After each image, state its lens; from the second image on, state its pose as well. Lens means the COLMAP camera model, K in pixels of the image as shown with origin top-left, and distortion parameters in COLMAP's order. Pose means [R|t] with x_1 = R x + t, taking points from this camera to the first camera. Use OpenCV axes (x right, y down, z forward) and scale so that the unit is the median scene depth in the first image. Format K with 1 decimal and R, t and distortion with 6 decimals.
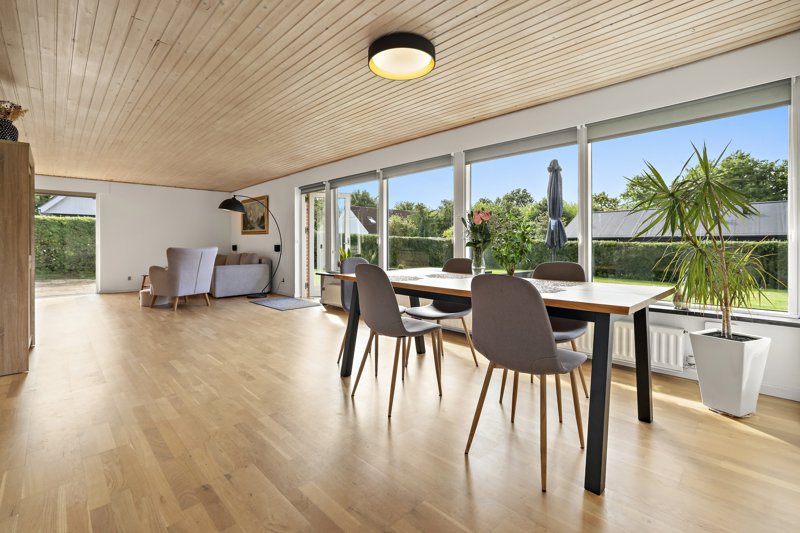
lens RADIAL K [[368.1, 0, 400.5], [0, 368.1, 242.3], [0, 0, 1]] dist [-0.020114, 0.000210]
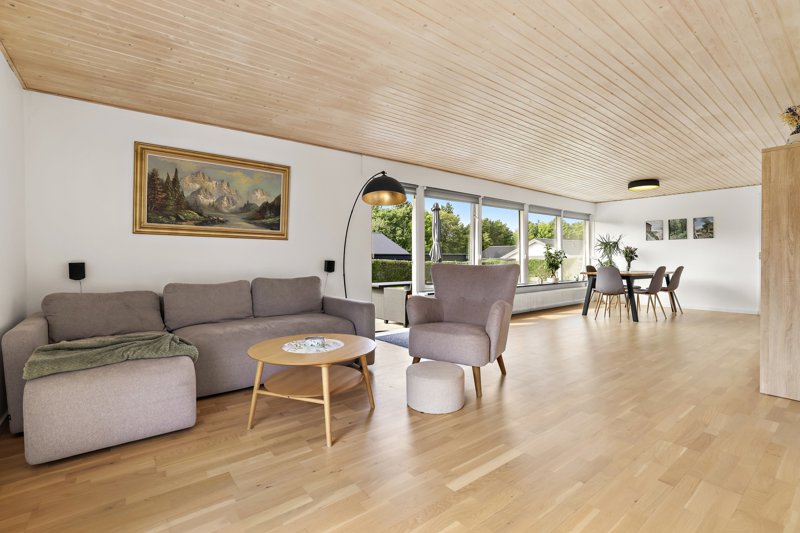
lens RADIAL K [[368.2, 0, 412.9], [0, 368.2, 261.4], [0, 0, 1]] dist [-0.001231, 0.000191]
pose [[0.062464, 0.006076, 0.998029, -0.910605], [0.011927, 0.999906, -0.006834, 0.012205], [-0.997976, 0.012330, 0.062385, 0.837843]]
